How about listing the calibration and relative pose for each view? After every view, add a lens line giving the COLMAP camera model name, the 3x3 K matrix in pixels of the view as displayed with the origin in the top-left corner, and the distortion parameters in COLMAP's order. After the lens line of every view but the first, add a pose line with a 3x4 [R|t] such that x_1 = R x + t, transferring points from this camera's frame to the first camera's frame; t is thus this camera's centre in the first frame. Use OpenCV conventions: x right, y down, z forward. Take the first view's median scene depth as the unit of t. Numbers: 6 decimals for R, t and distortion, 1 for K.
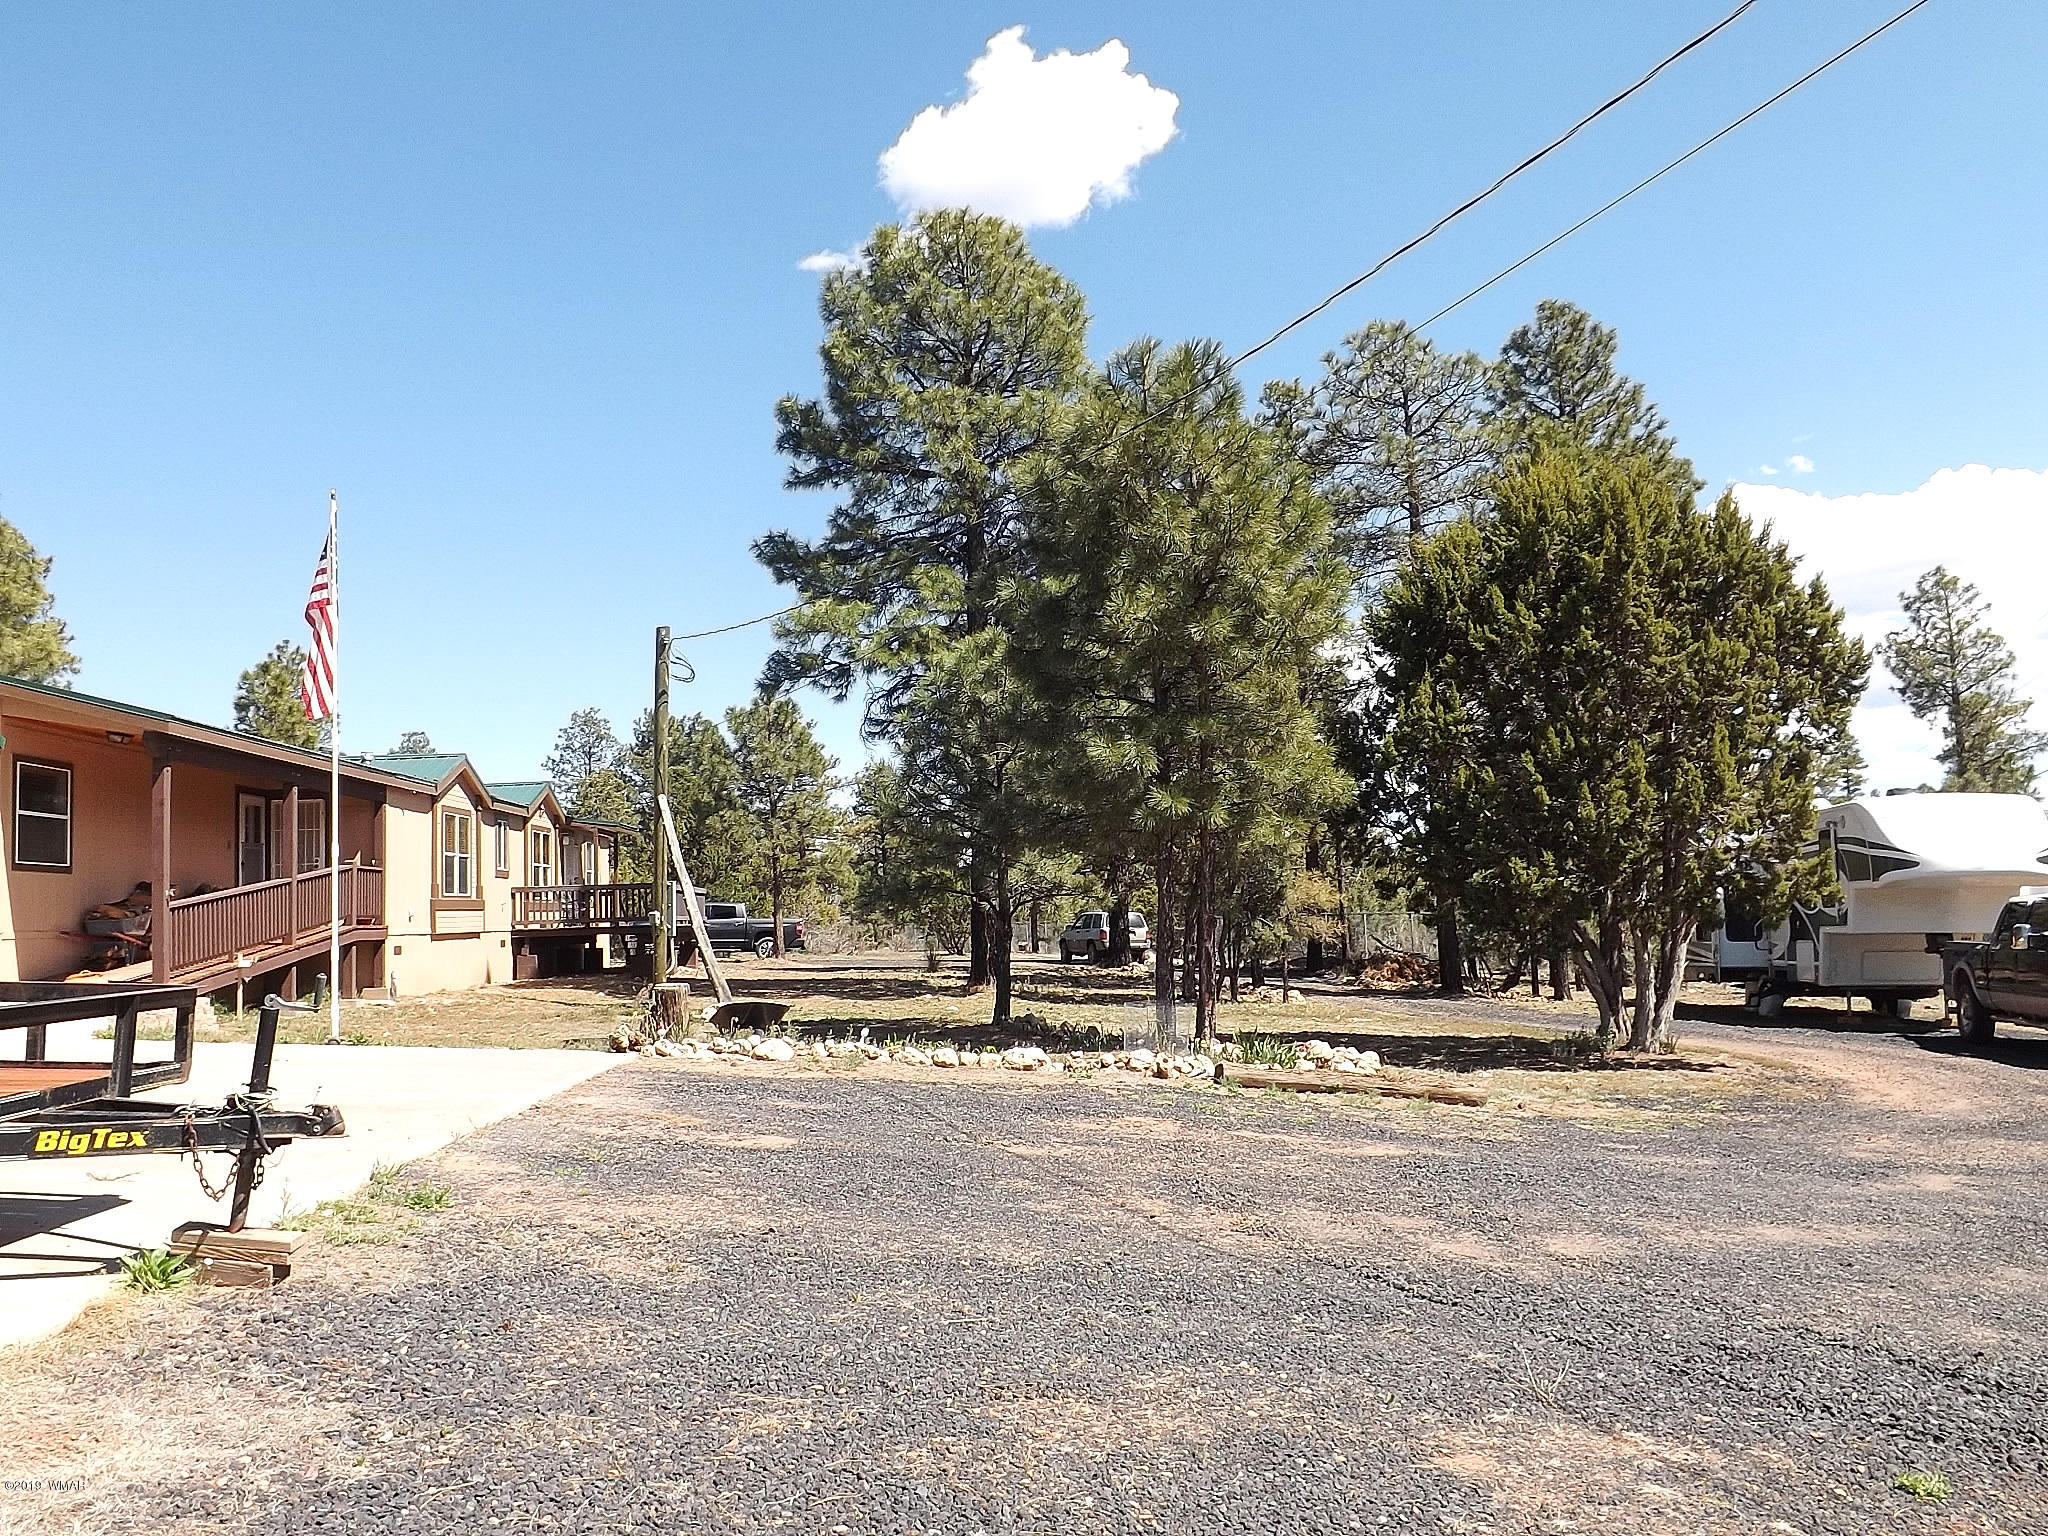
lens RADIAL K [[1569.1, 0, 1019.5], [0, 1569.1, 766.7], [0, 0, 1]] dist [-0.000027, -0.136830]
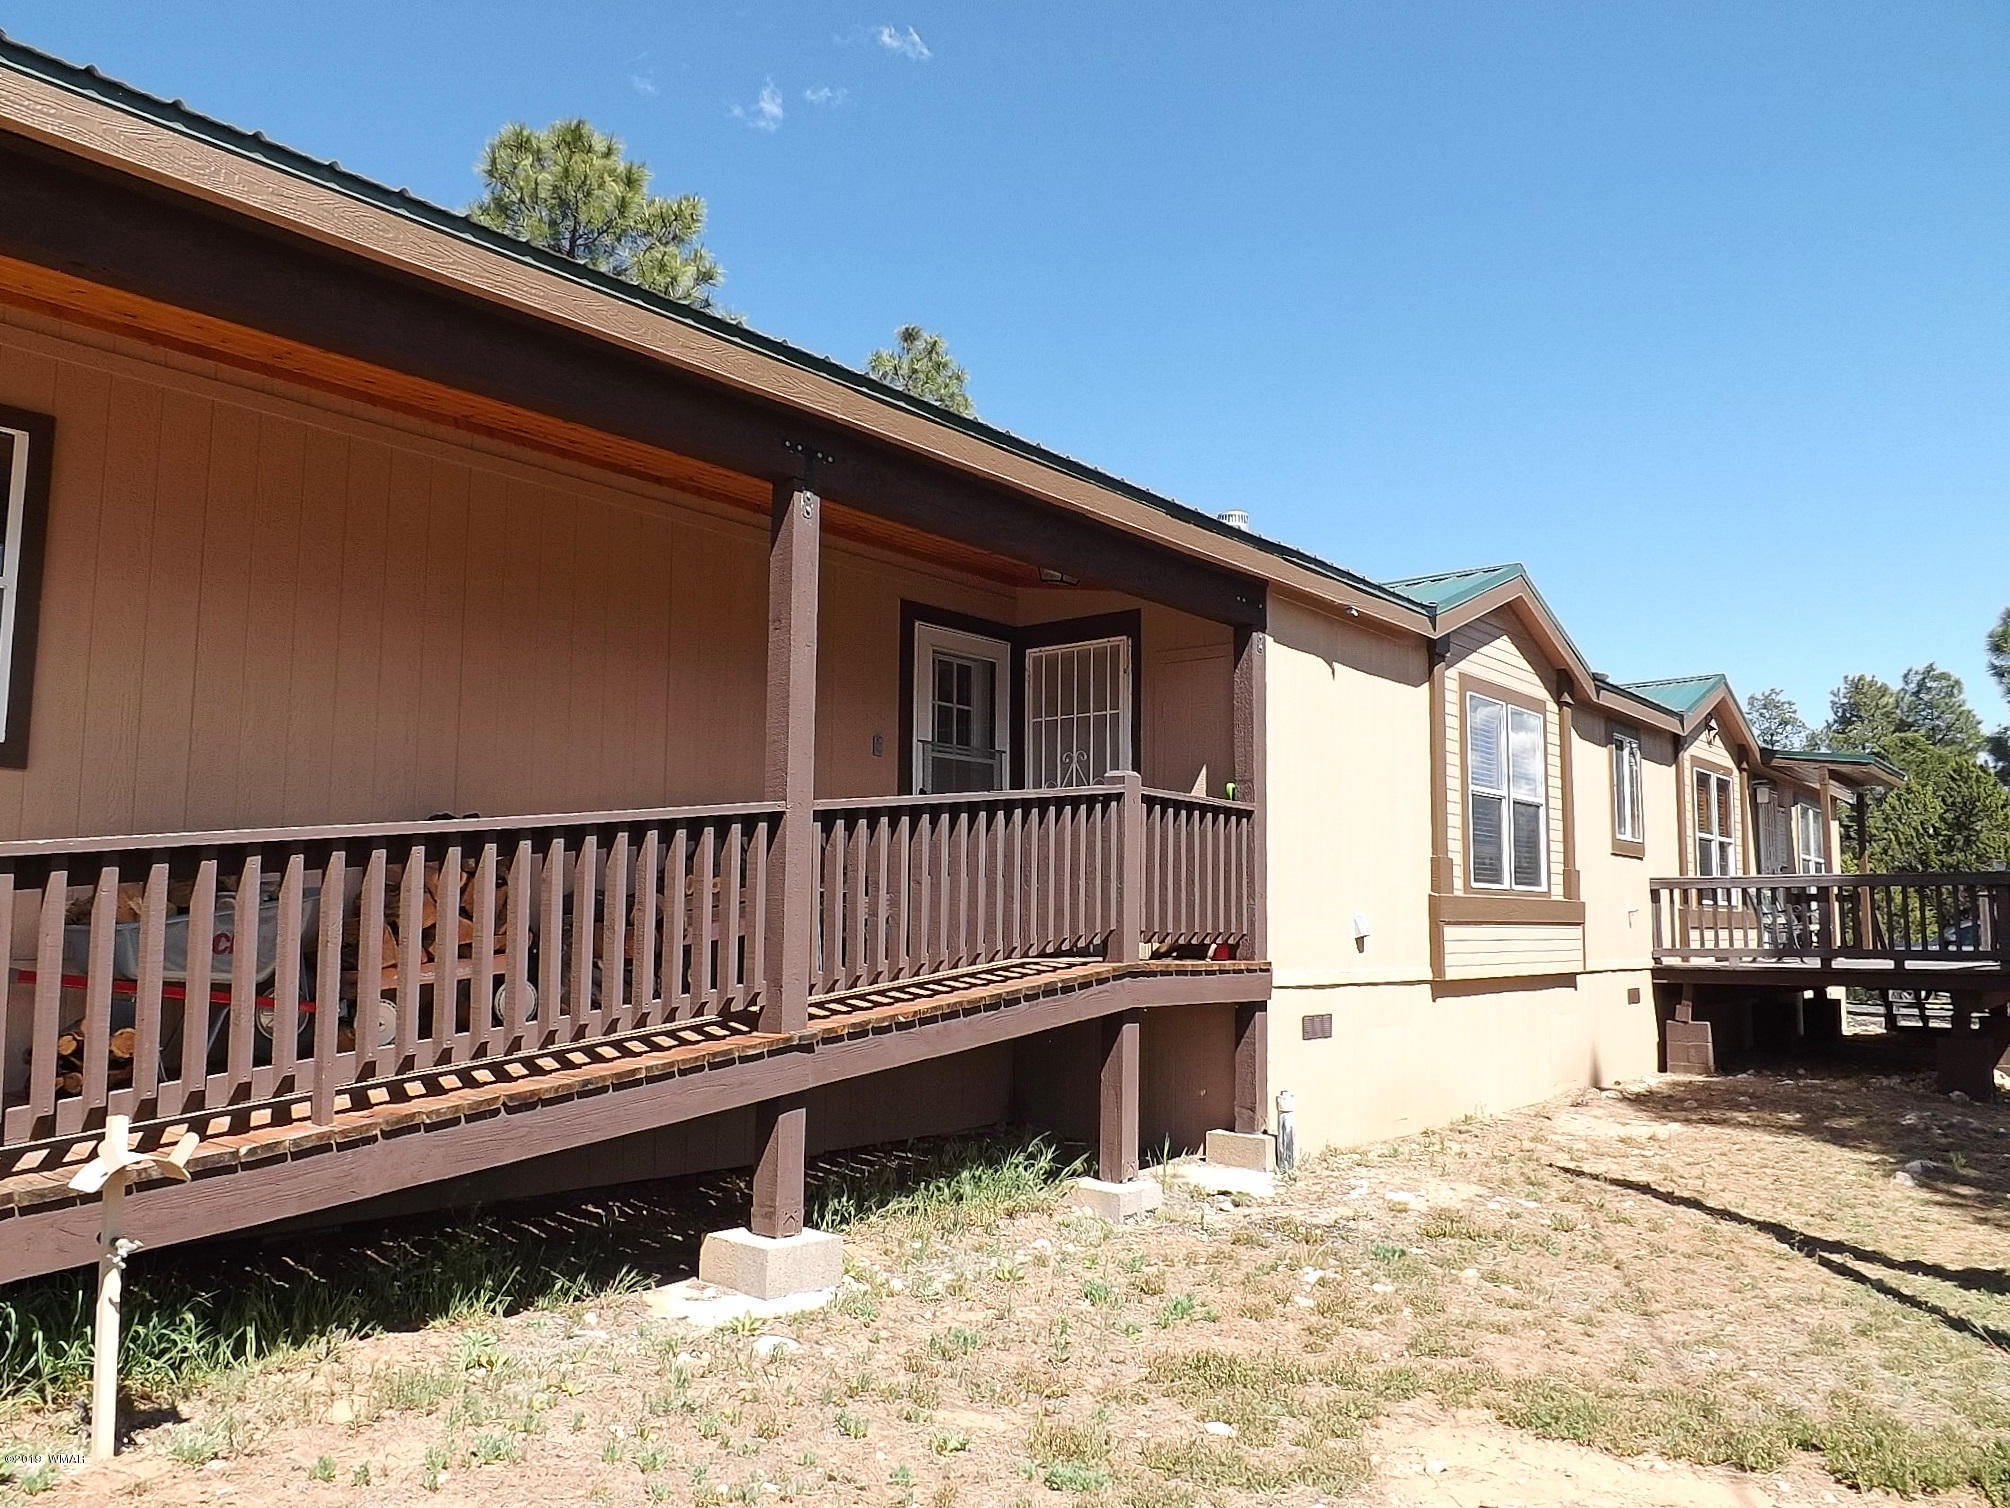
lens RADIAL K [[1506.4, 0, 1008.0], [0, 1506.4, 770.7], [0, 0, 1]] dist [-0.056686, 0.017488]
pose [[0.738076, -0.033109, -0.673905, -0.164893], [0.028781, 0.999431, -0.017581, 0.047801], [0.674103, -0.006420, 0.738609, 0.543804]]
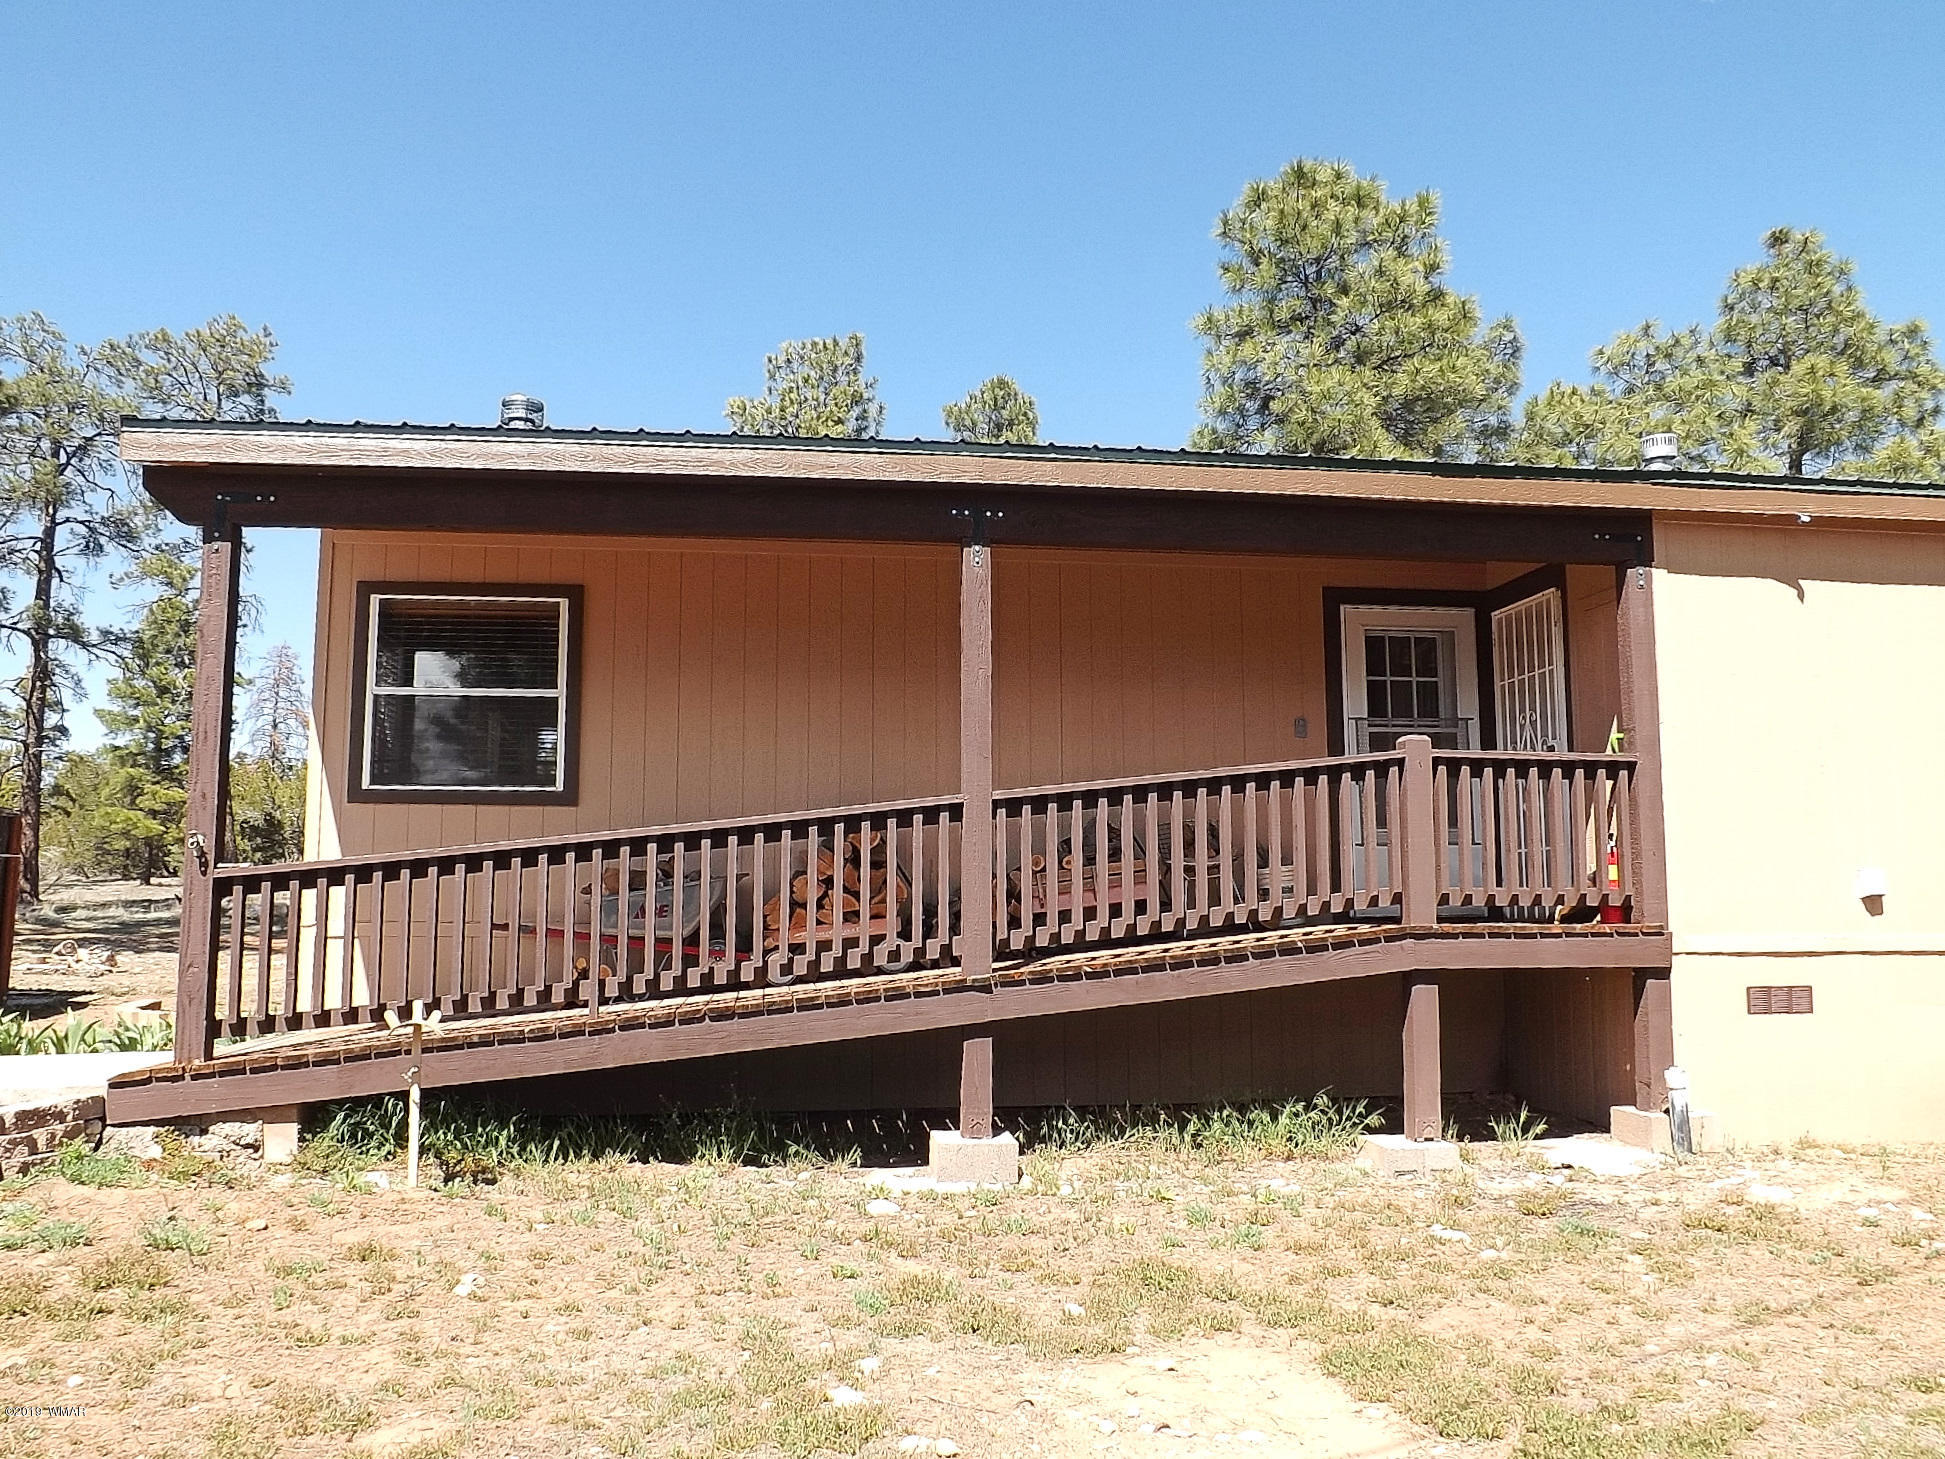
lens RADIAL K [[1537.2, 0, 970.6], [0, 1537.2, 734.1], [0, 0, 1]] dist [-0.054560, -0.002769]
pose [[0.076973, -0.084838, -0.993417, -0.070218], [0.088244, 0.993043, -0.077968, 0.057105], [0.993120, -0.081662, 0.083924, 0.644644]]
